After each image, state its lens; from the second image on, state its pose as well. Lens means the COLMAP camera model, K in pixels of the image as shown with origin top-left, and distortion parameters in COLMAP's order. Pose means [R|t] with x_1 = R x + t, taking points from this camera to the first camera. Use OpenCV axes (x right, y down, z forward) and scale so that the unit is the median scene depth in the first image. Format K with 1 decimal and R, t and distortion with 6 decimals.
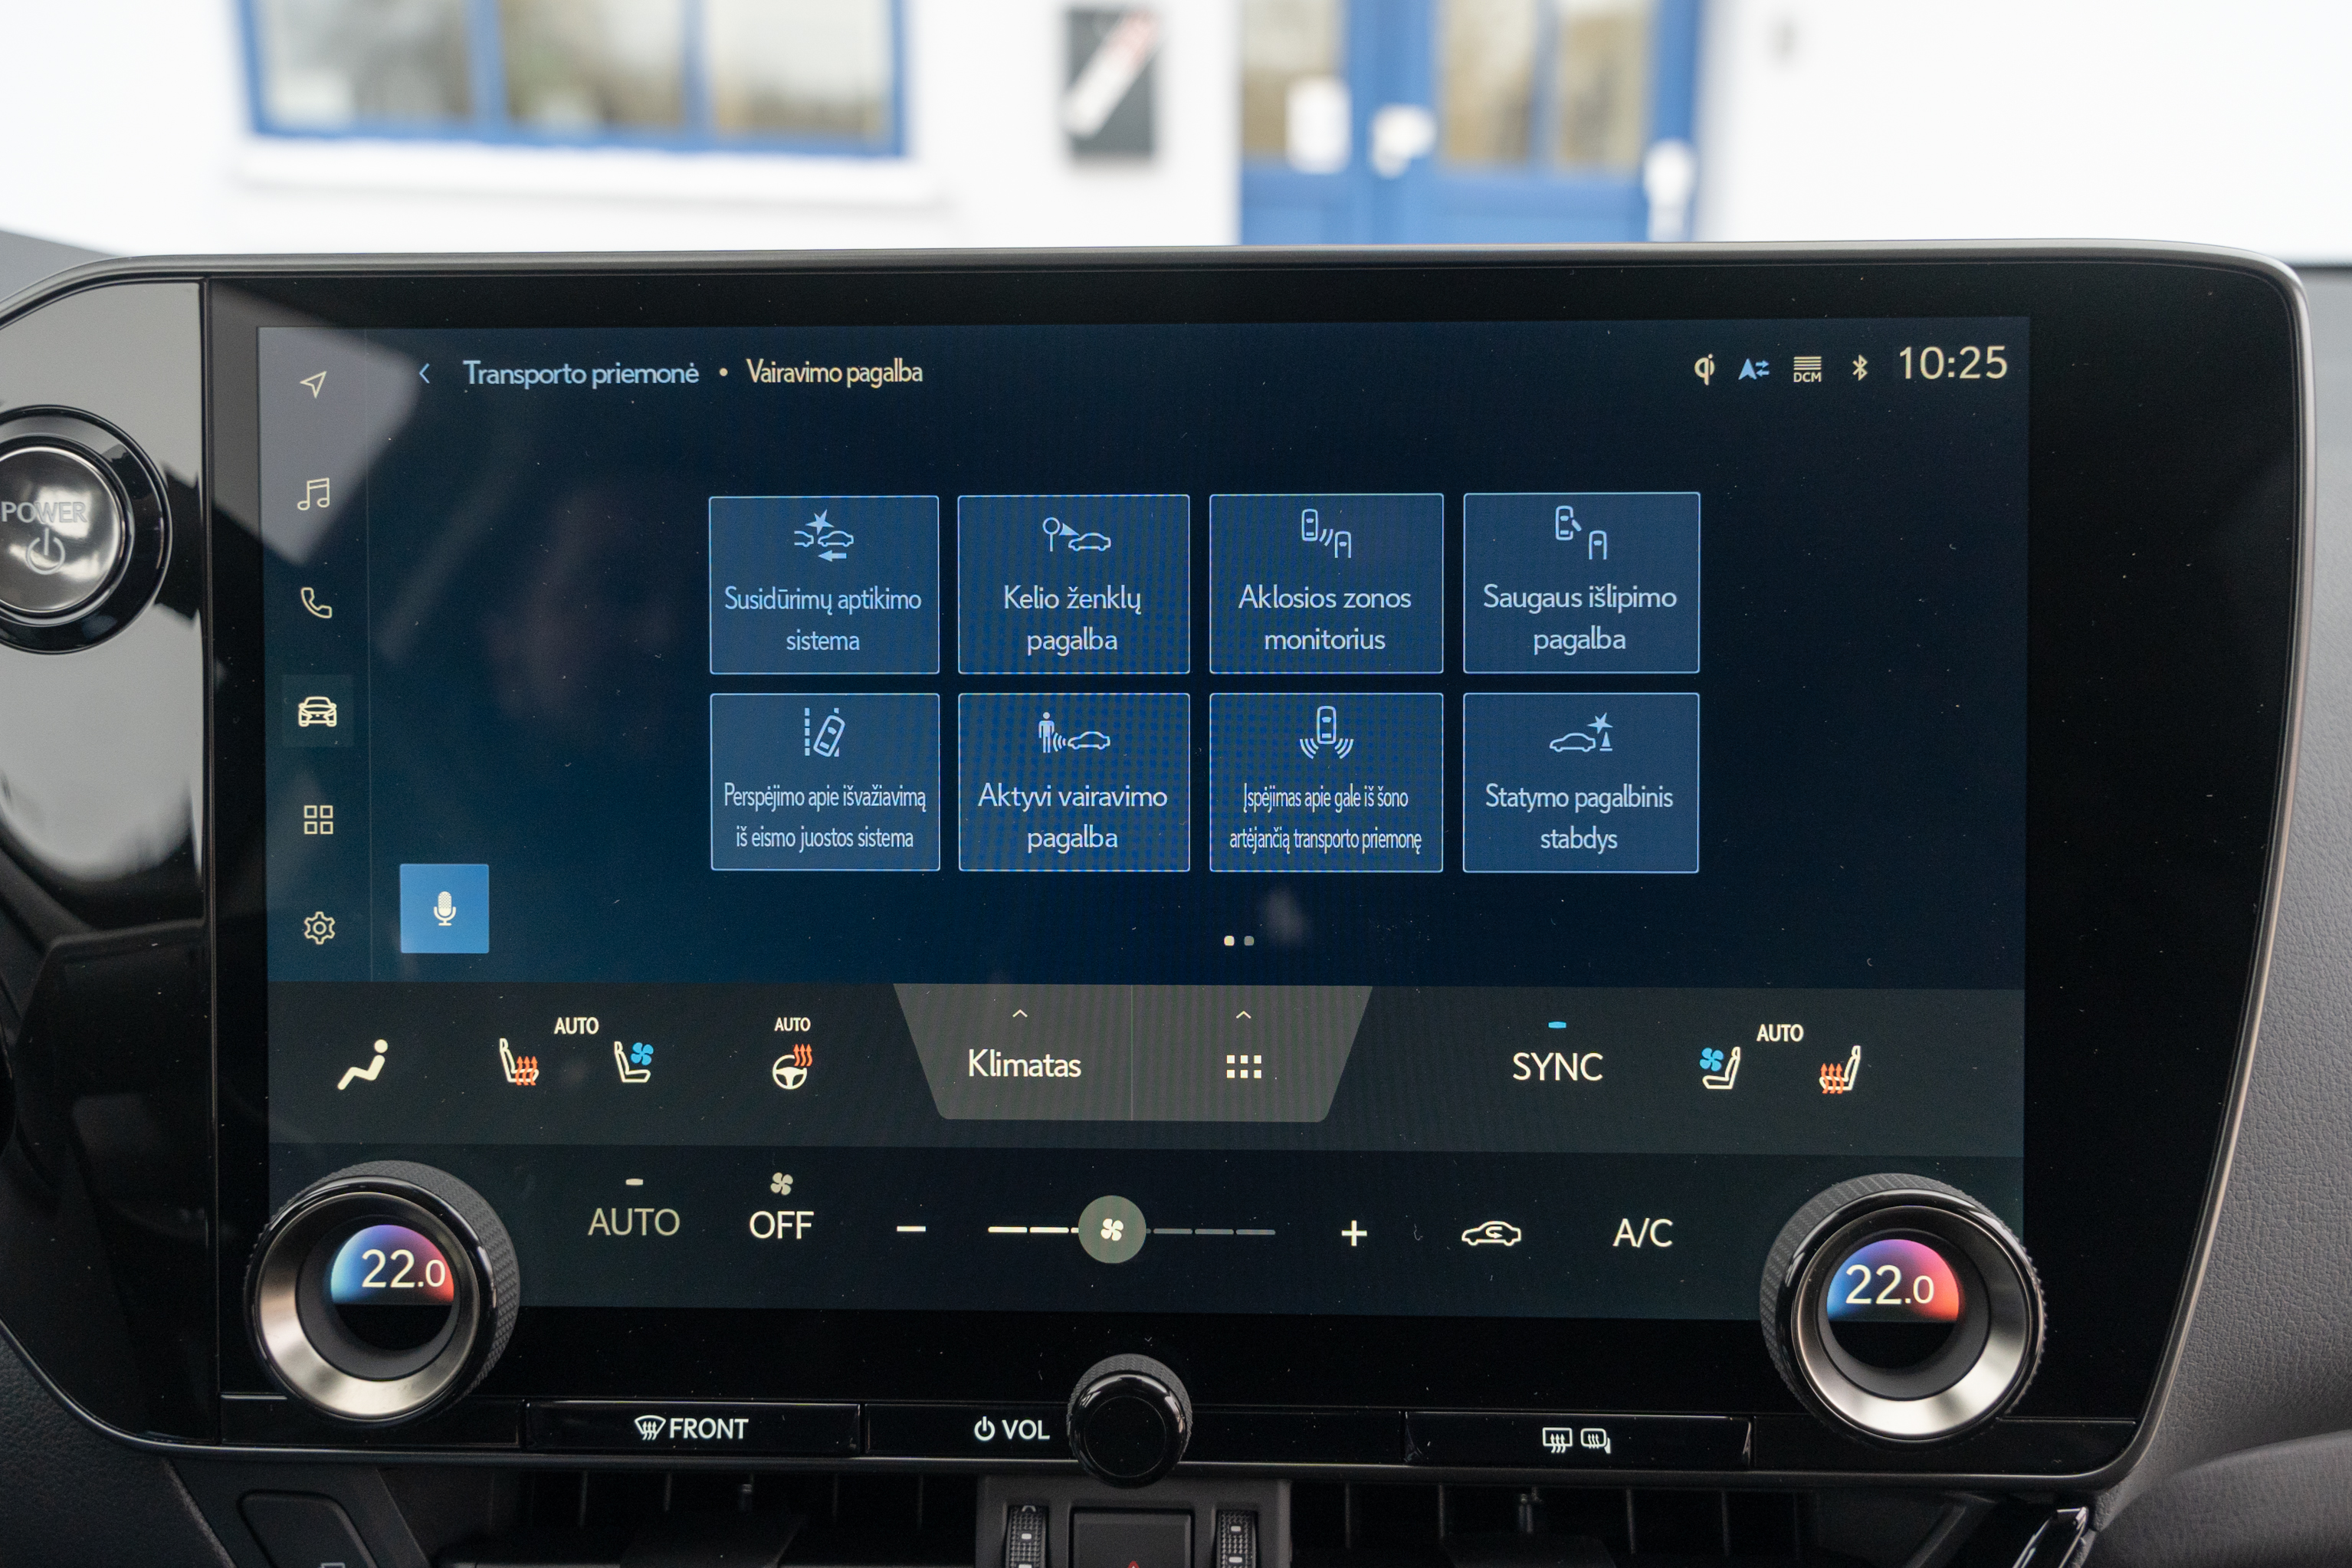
lens RADIAL K [[1798.3, 0, 1203.4], [0, 1798.3, 730.8], [0, 0, 1]] dist [0.006971, -0.010461]
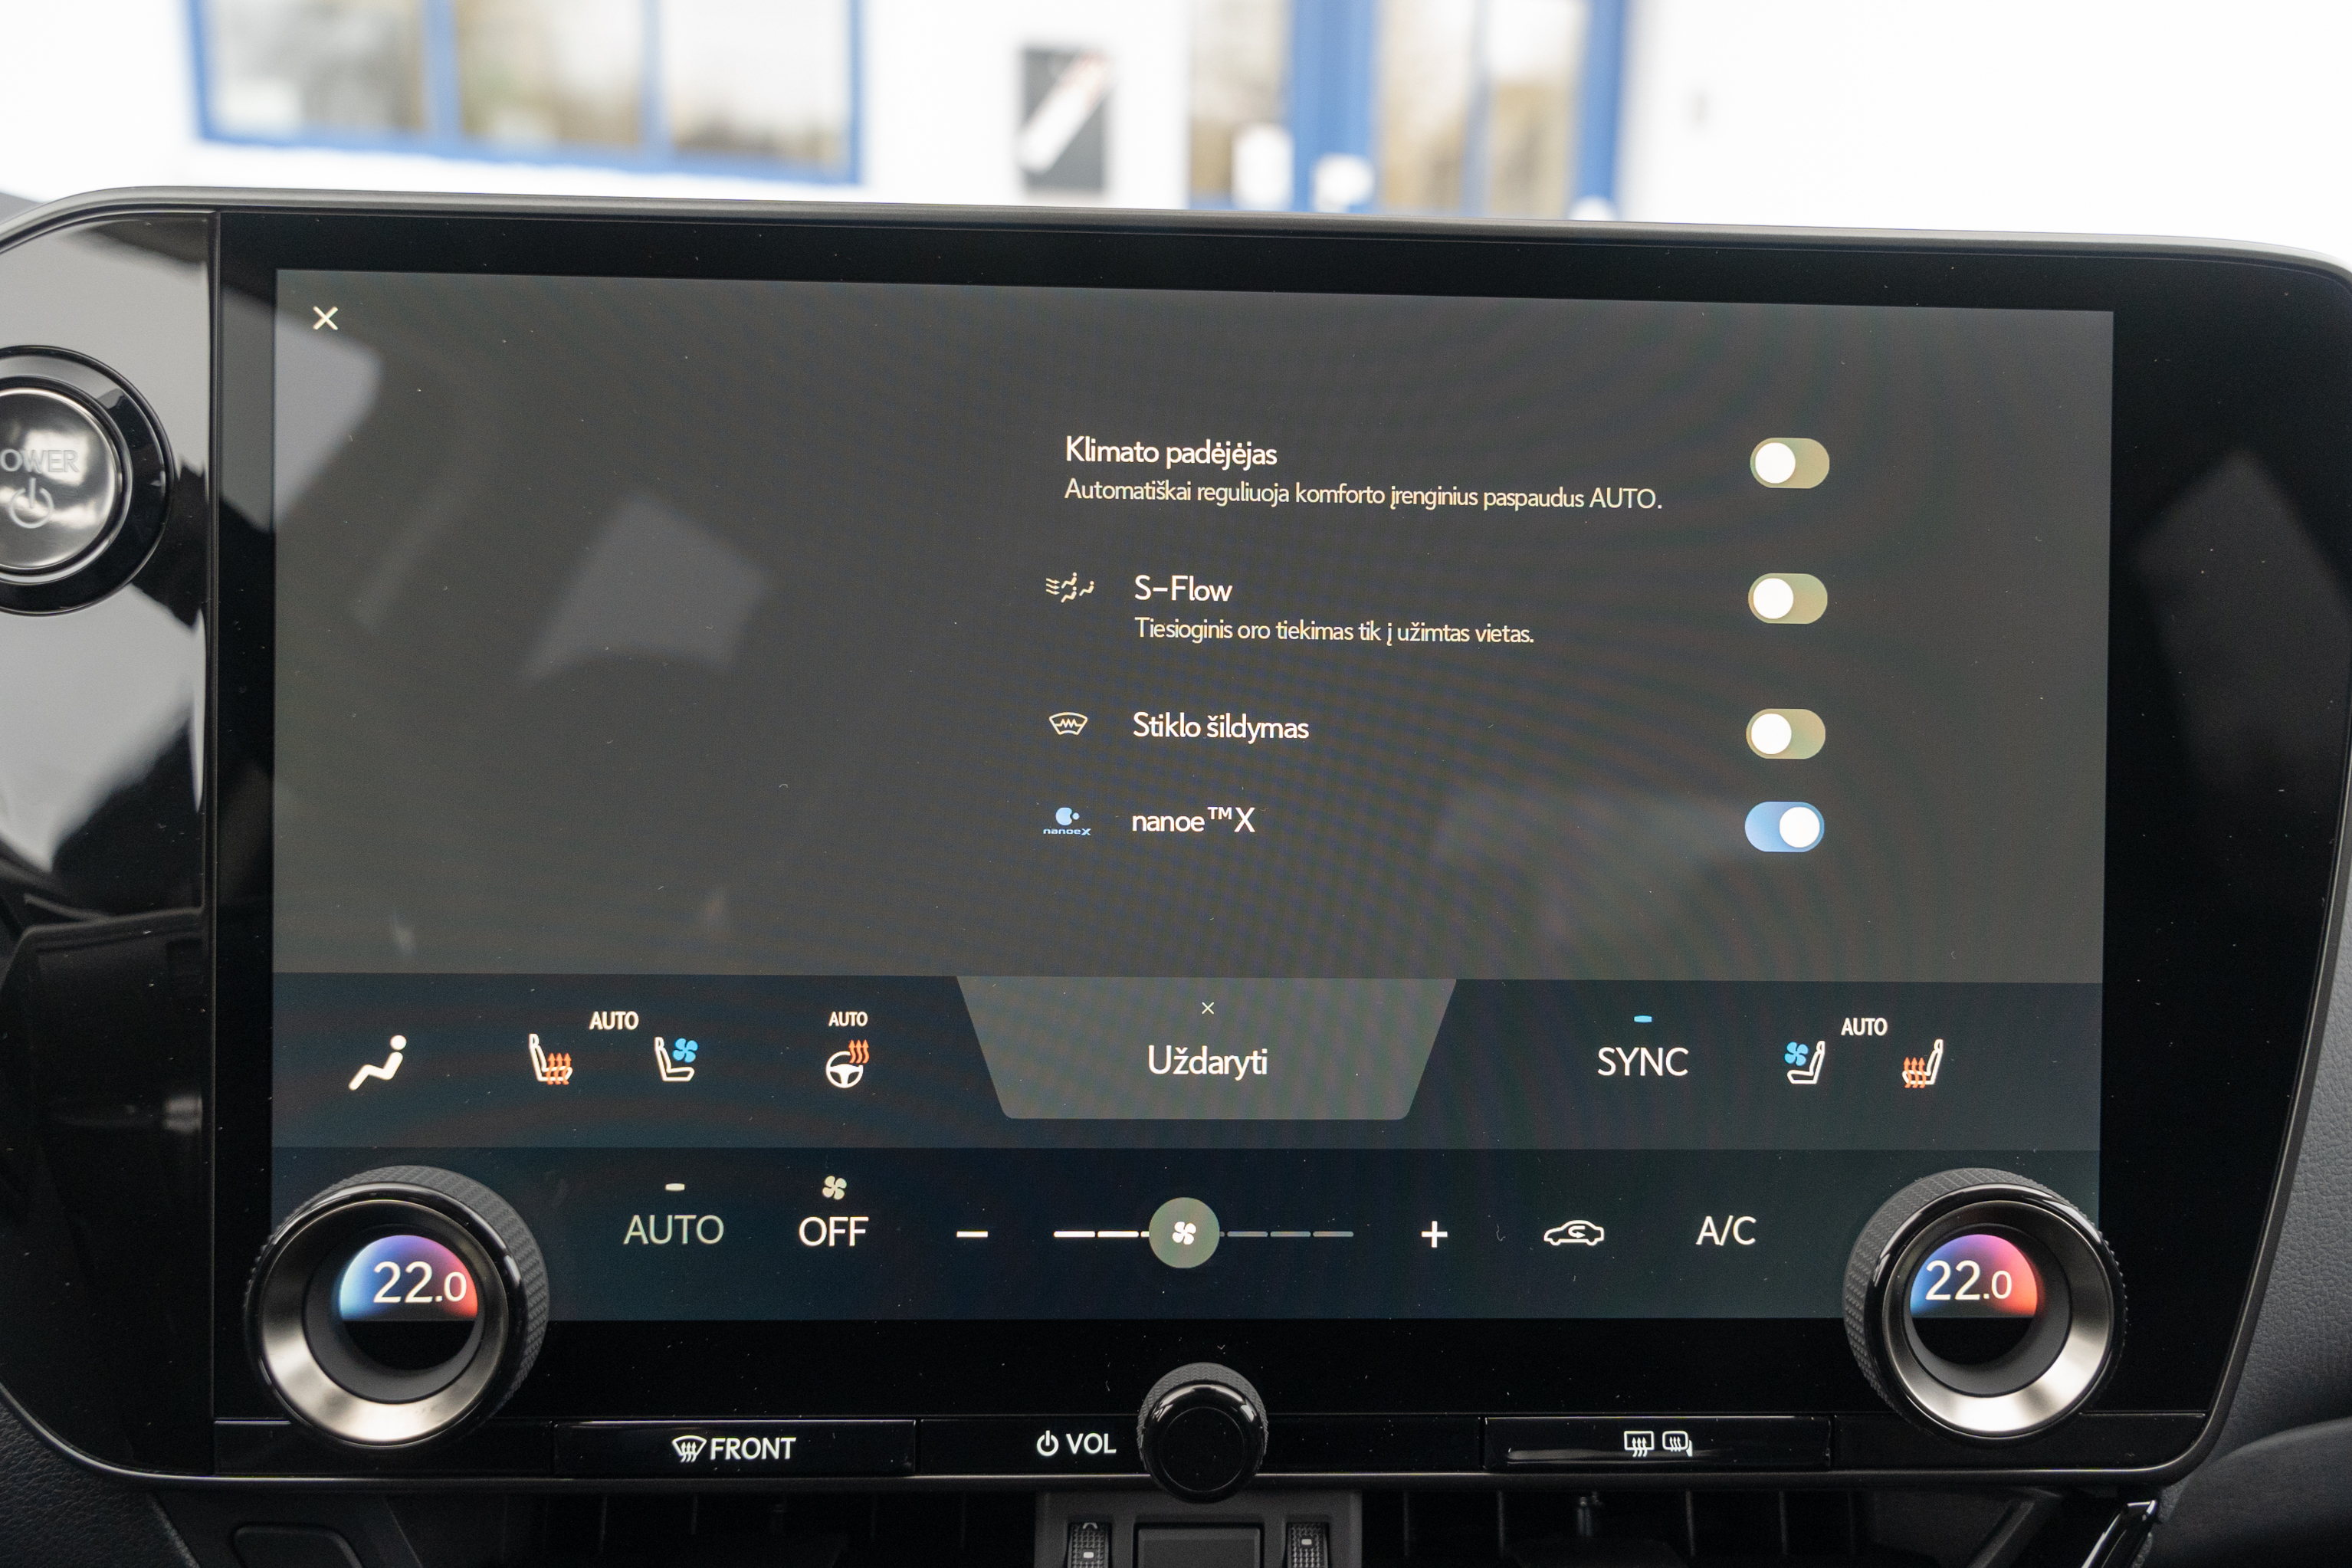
lens RADIAL K [[1703.4, 0, 1238.6], [0, 1703.4, 747.7], [0, 0, 1]] dist [0.000708, -0.010109]
pose [[0.997059, 0.011676, 0.075748, -0.093126], [-0.011091, 0.999905, -0.008132, 0.025425], [-0.075836, 0.007268, 0.997094, 0.089930]]
